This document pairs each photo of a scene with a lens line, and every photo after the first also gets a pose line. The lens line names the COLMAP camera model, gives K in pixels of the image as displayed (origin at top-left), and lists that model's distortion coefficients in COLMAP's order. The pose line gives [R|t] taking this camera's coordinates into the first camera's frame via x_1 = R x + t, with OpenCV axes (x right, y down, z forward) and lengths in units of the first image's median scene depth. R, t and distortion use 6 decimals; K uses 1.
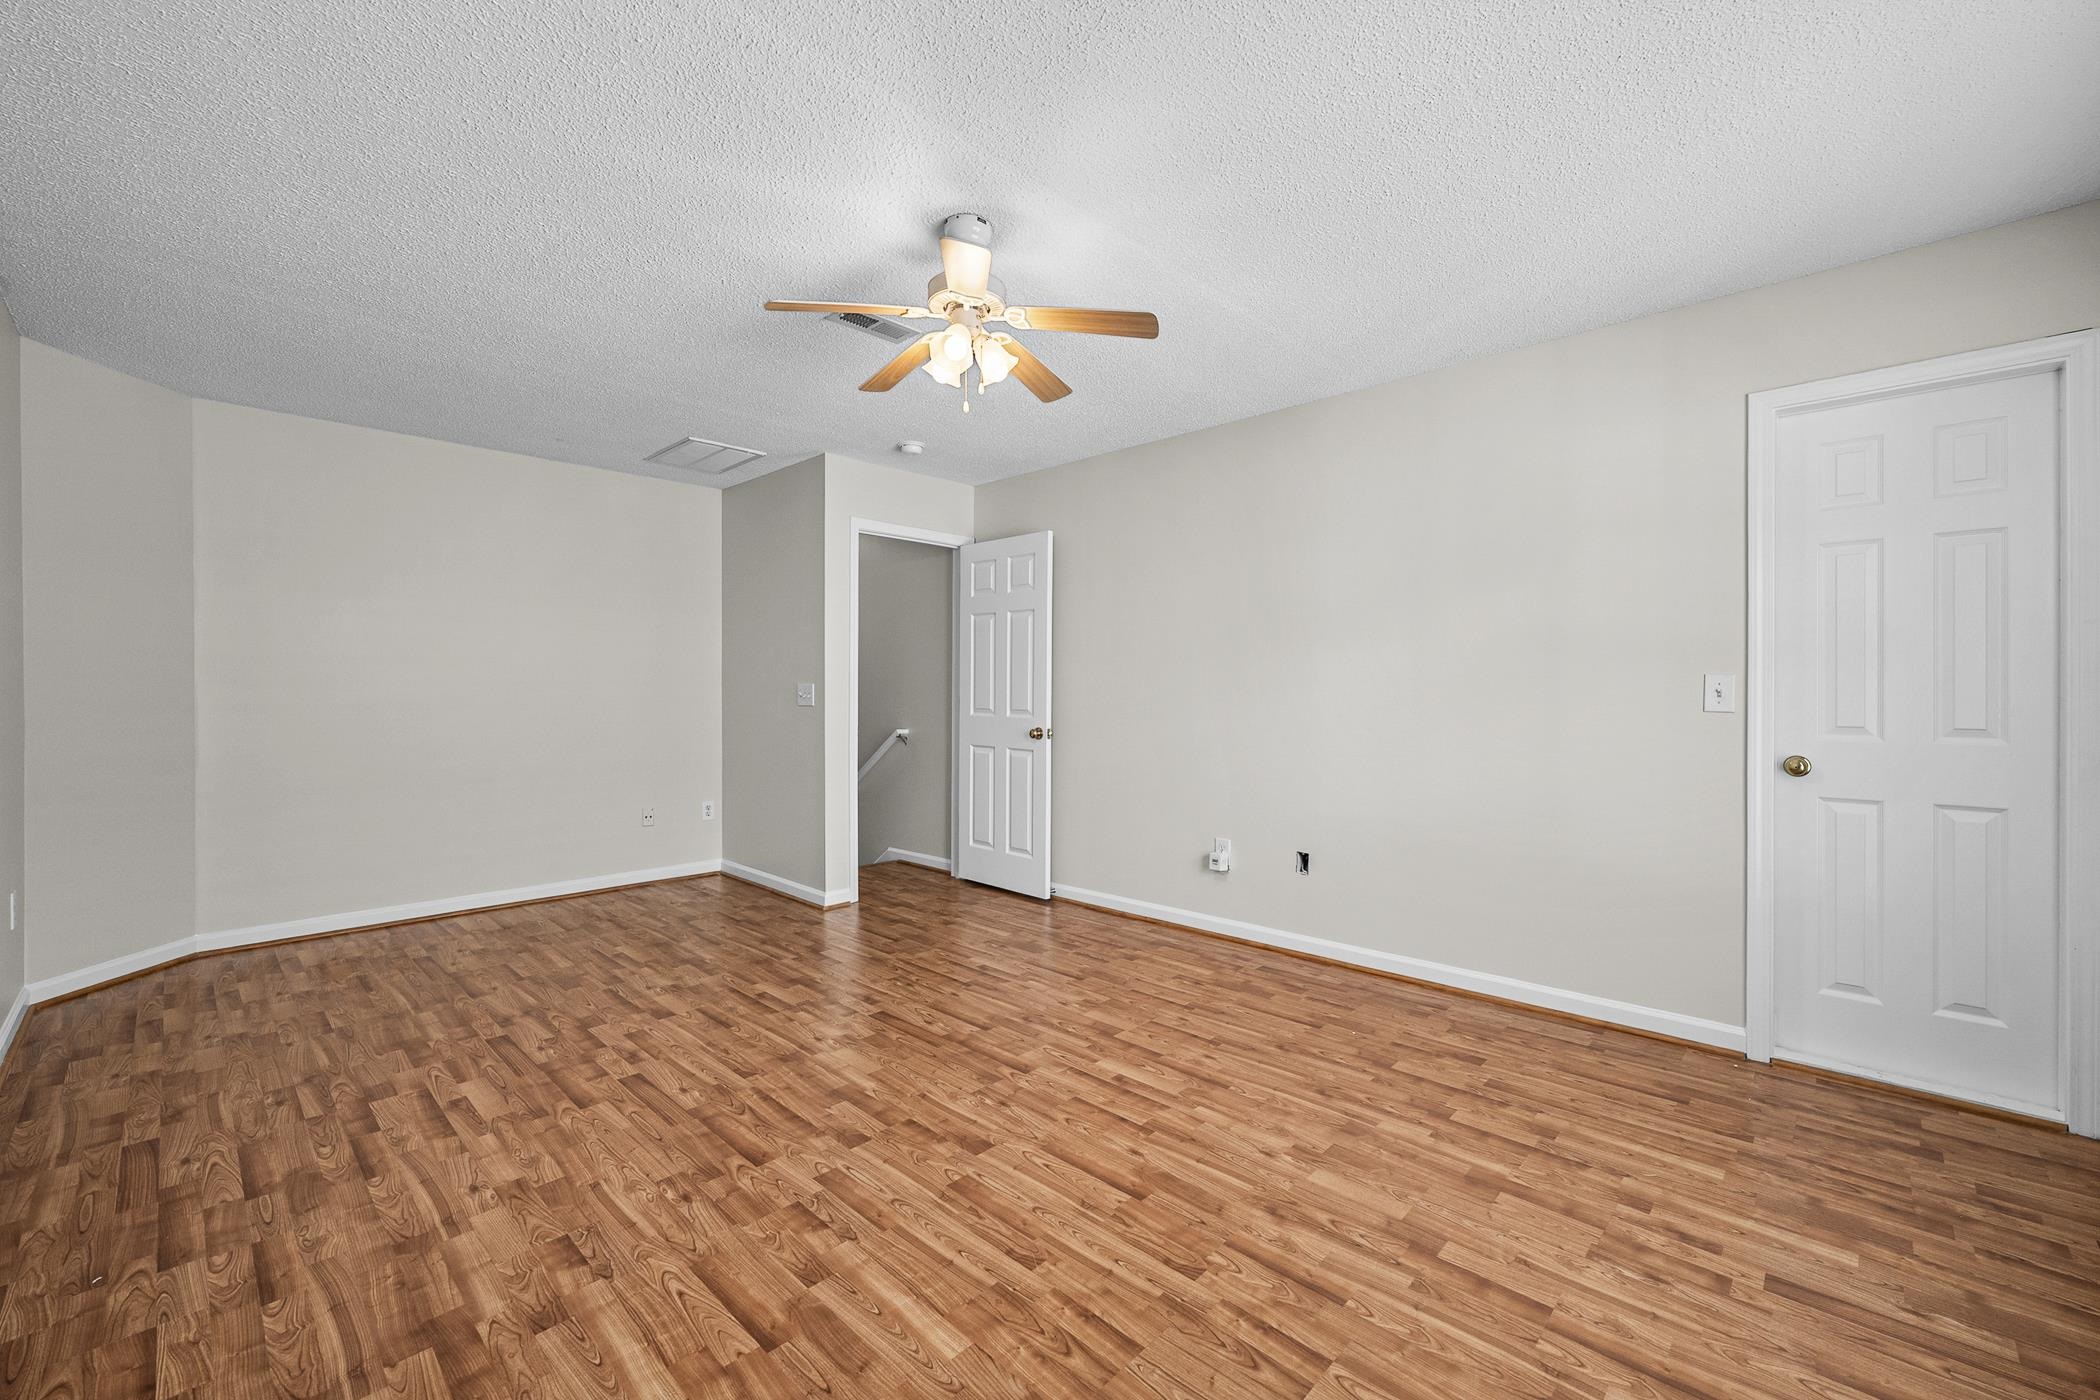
lens RADIAL K [[855.9, 0, 1048.2], [0, 855.9, 694.2], [0, 0, 1]] dist [-0.002810, 0.000085]
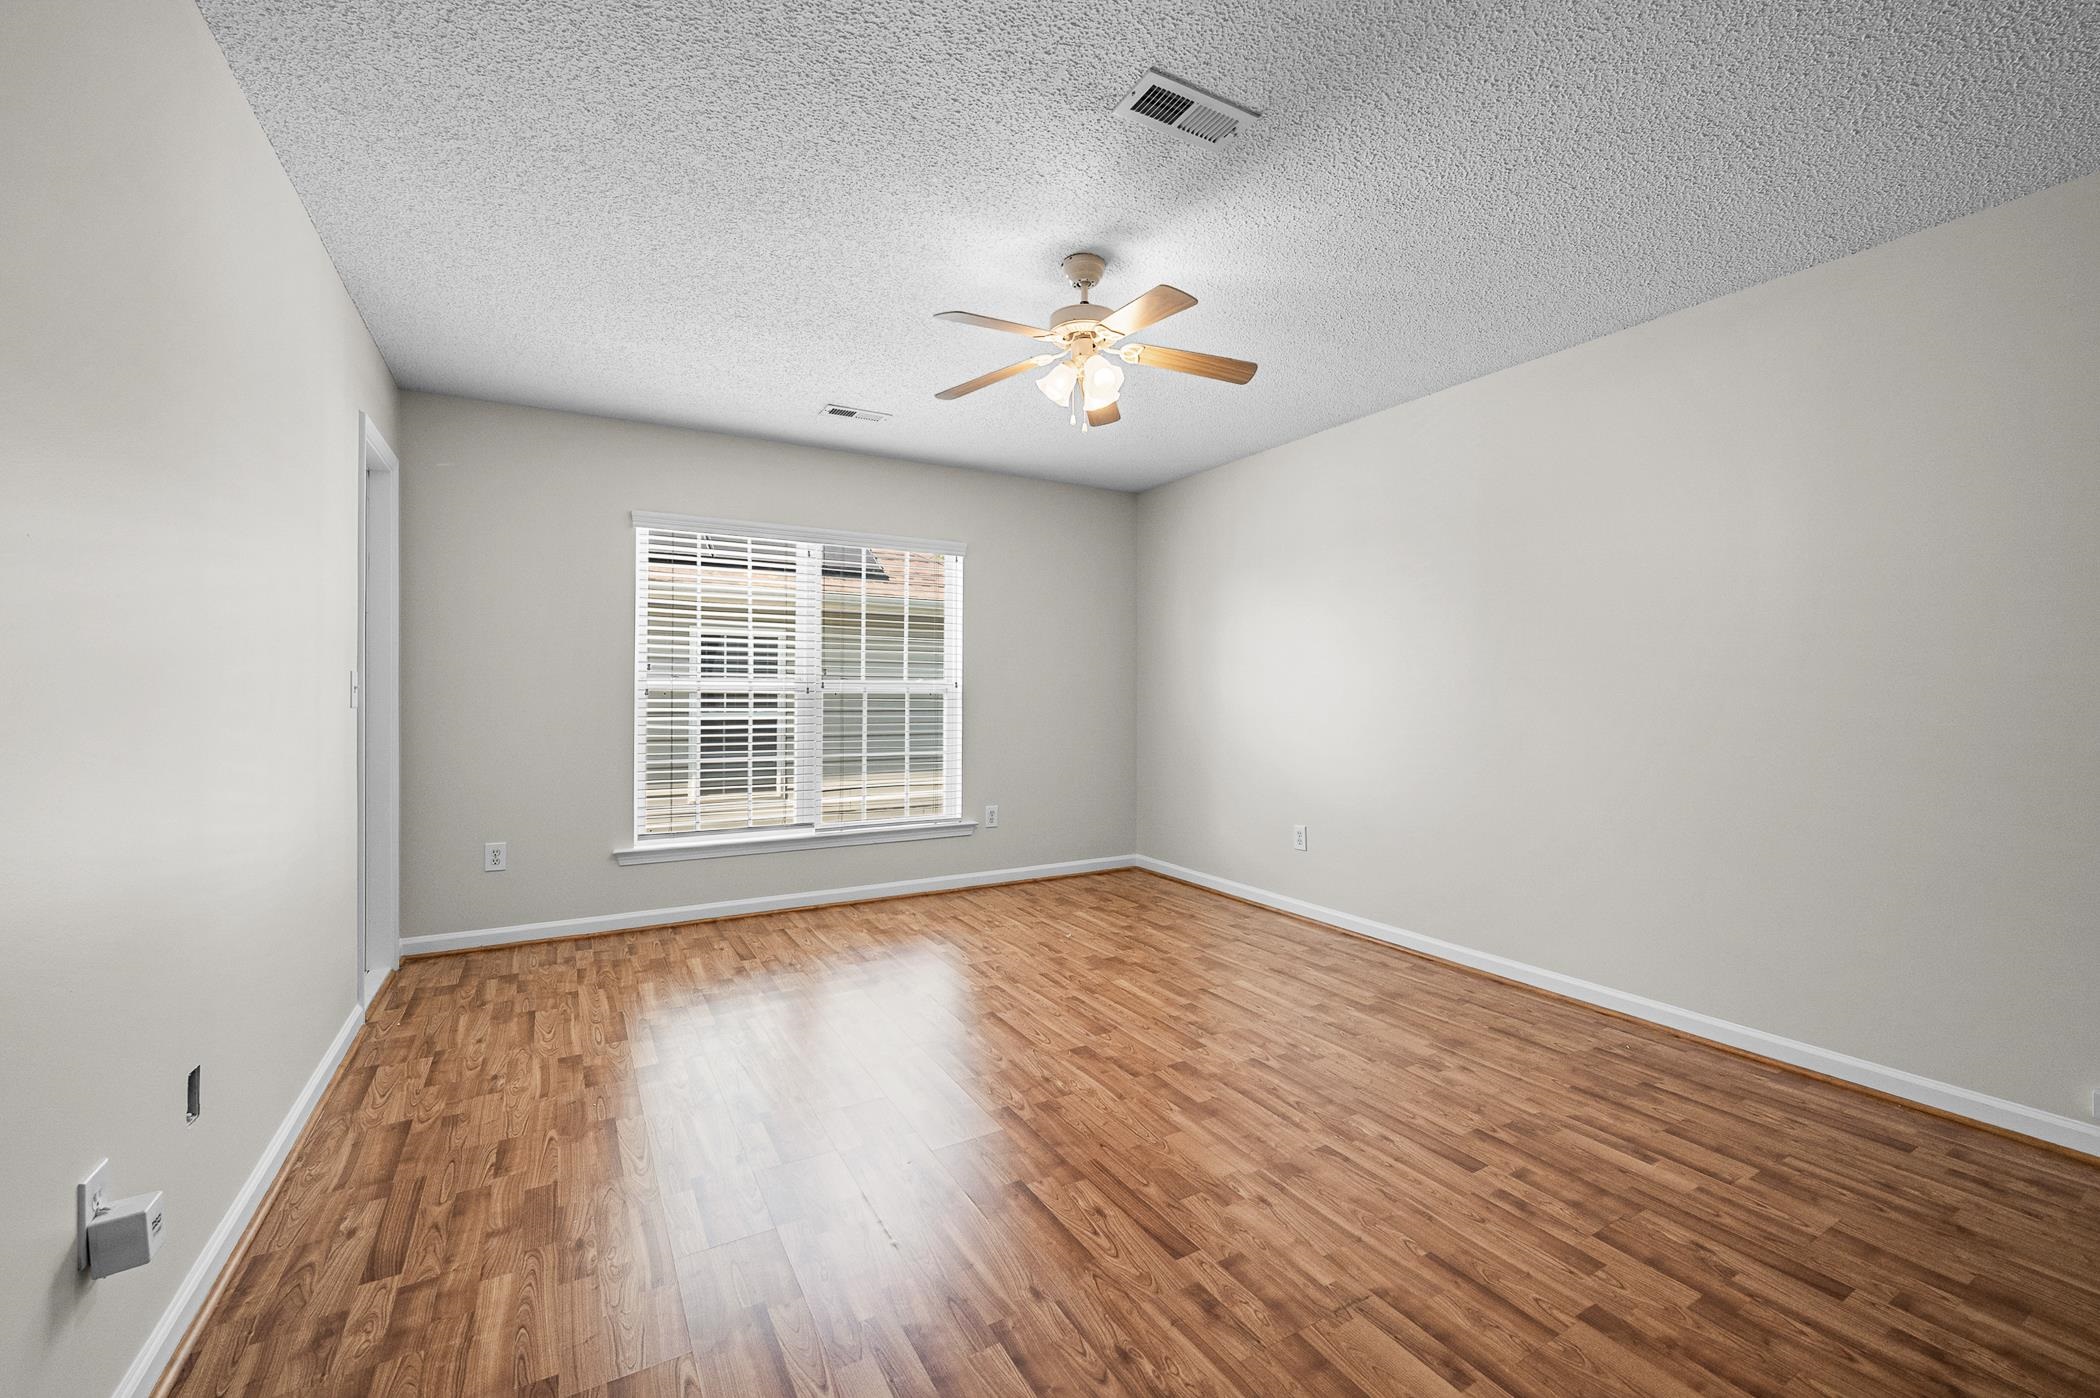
lens RADIAL K [[855.9, 0, 1048.2], [0, 855.9, 693.2], [0, 0, 1]] dist [-0.002810, 0.000085]
pose [[-0.961054, -0.002169, 0.276352, -0.346192], [-0.000542, 0.999982, 0.005963, -0.003586], [-0.276360, 0.005581, -0.961038, 2.019538]]
